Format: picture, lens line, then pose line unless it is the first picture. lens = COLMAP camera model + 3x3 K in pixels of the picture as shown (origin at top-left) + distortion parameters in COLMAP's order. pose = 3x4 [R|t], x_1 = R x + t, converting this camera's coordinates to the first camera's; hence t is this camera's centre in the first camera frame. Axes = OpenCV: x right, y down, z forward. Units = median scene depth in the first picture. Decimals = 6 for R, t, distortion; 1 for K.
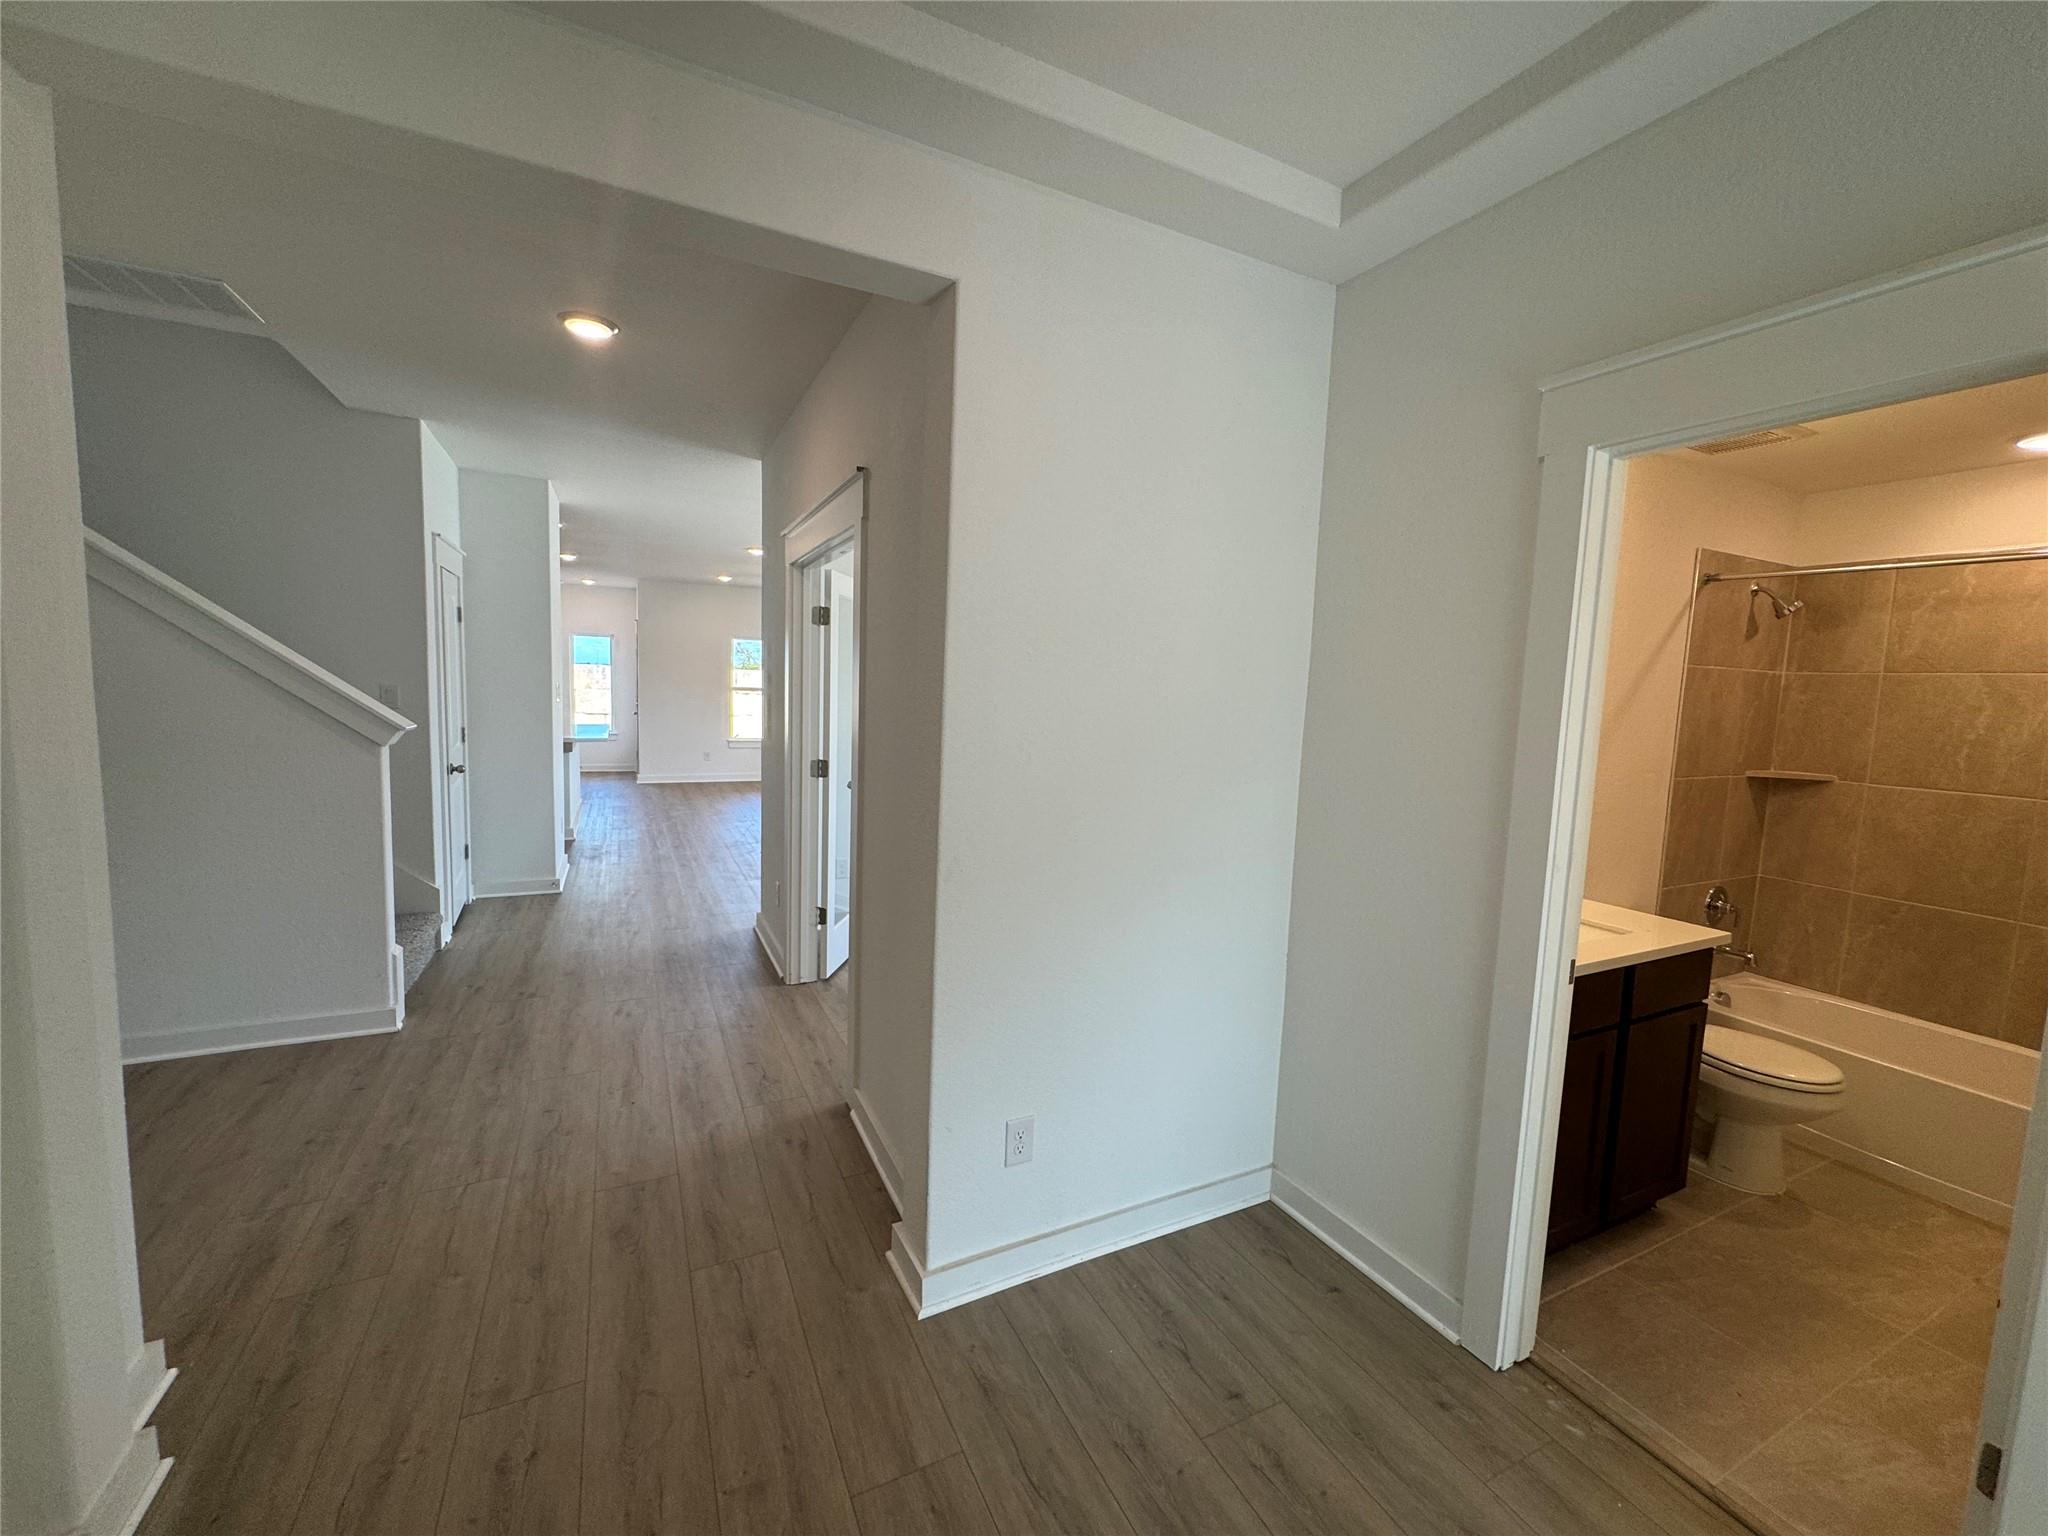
lens RADIAL K [[820.1, 0, 1025.7], [0, 820.1, 762.7], [0, 0, 1]] dist [-0.003457, 0.001320]
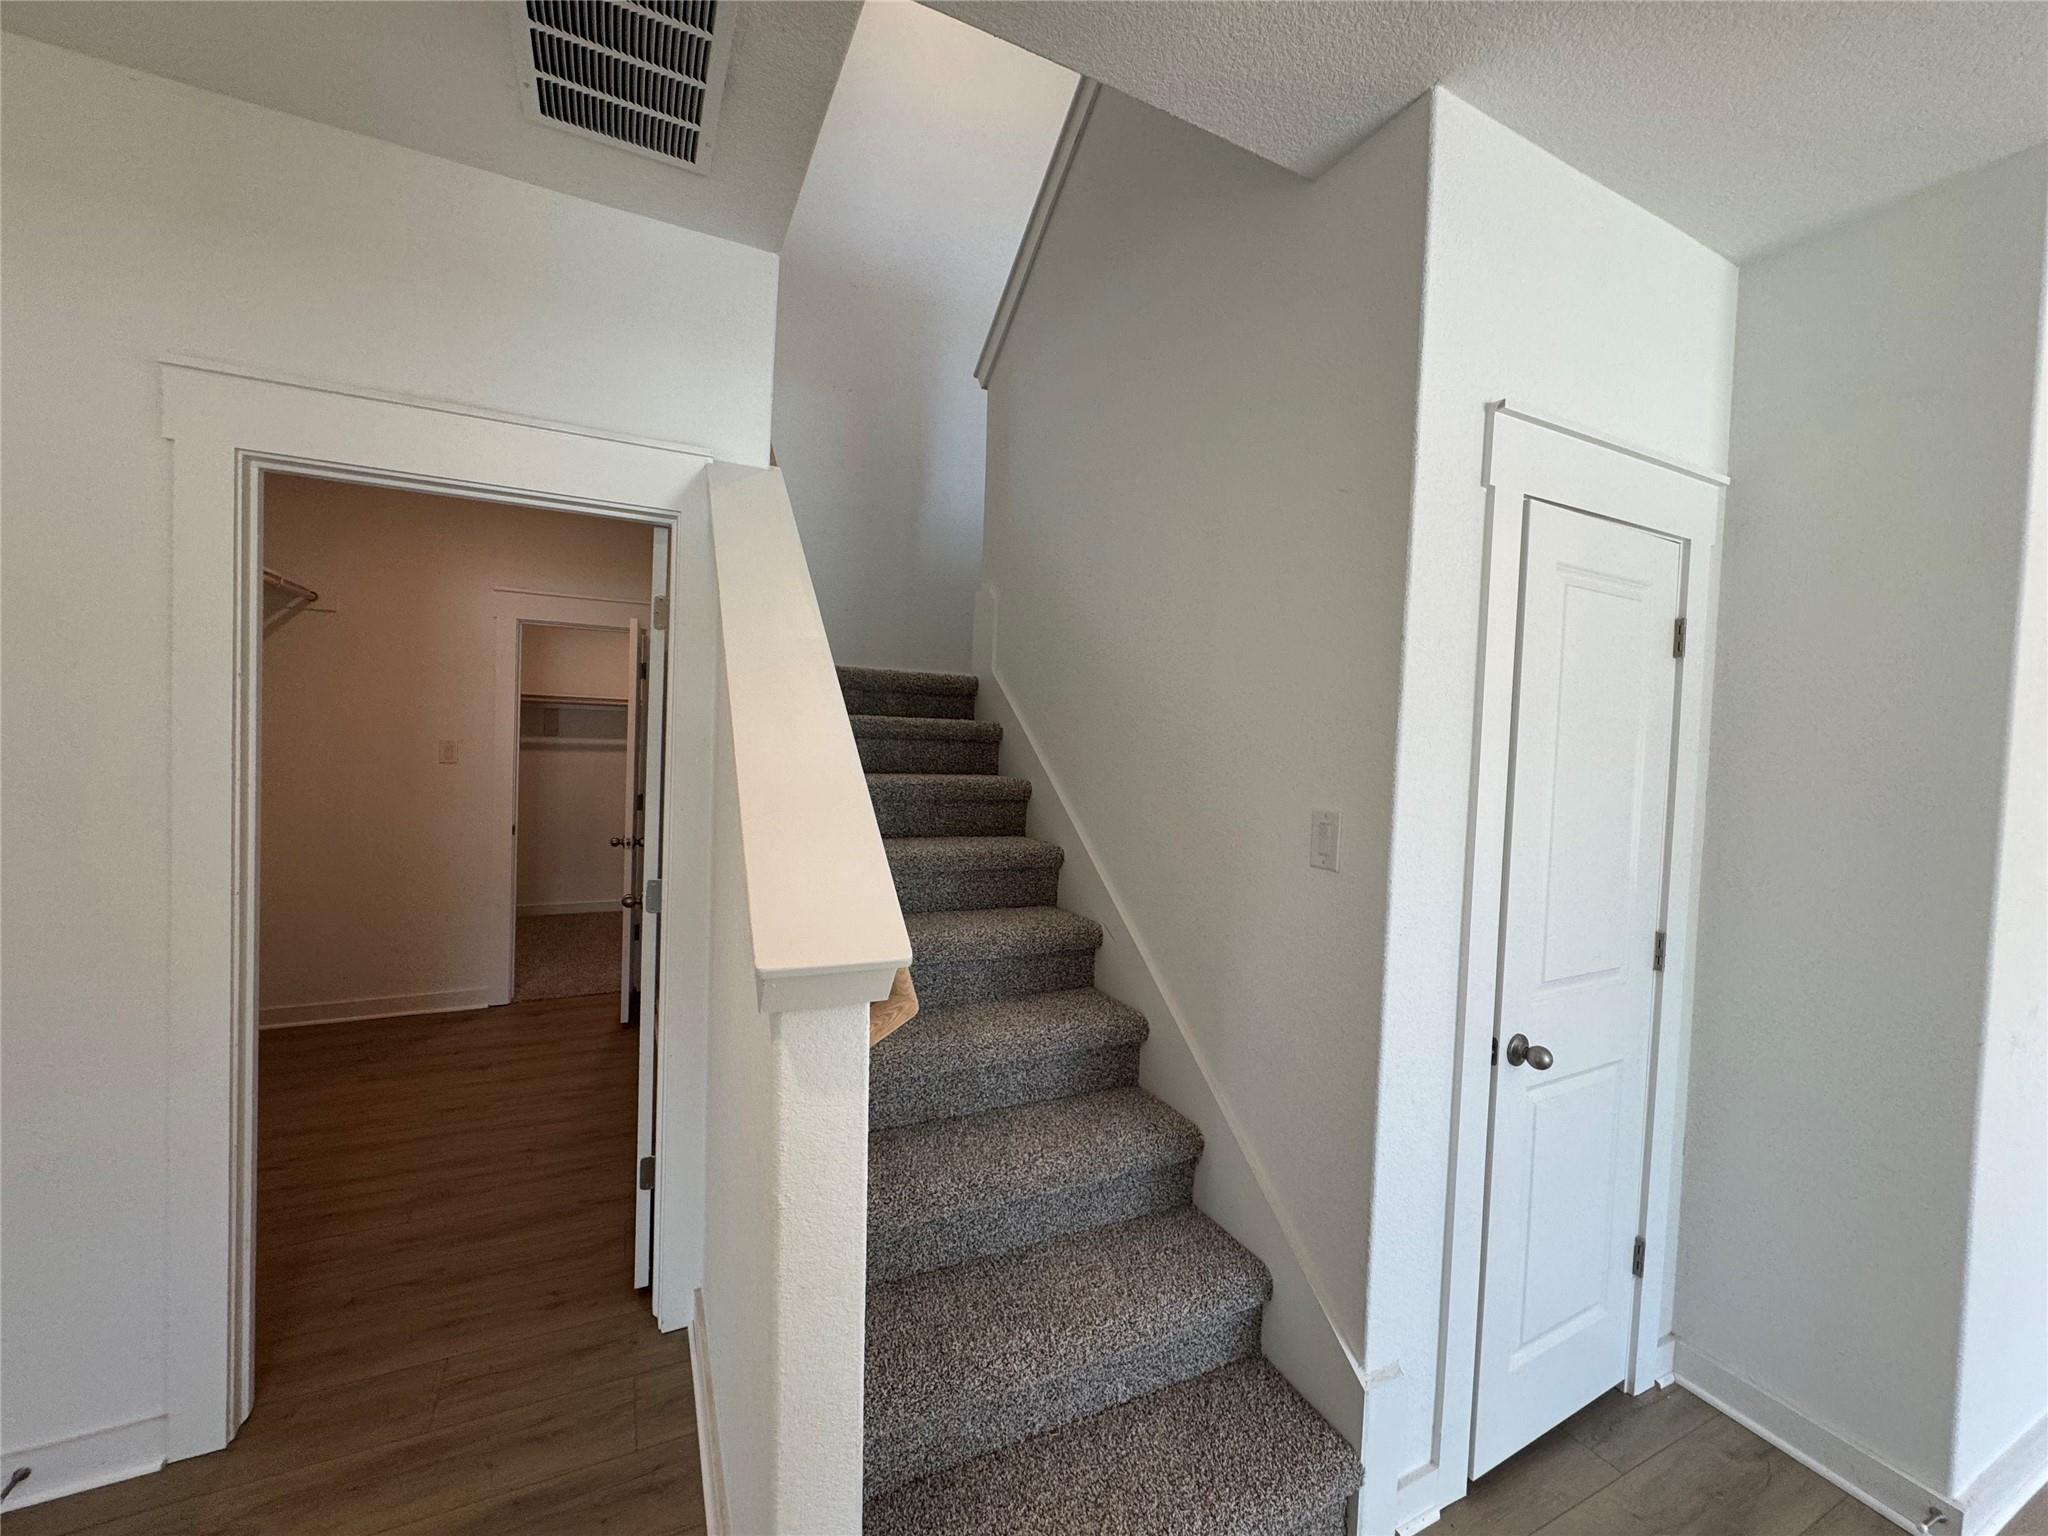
lens RADIAL K [[820.1, 0, 1028.9], [0, 820.1, 761.3], [0, 0, 1]] dist [-0.003457, 0.001320]
pose [[0.006015, -0.004915, -0.999970, -0.391549], [-0.132426, 0.991177, -0.005668, -0.102192], [0.991175, 0.132456, 0.005311, 0.883995]]
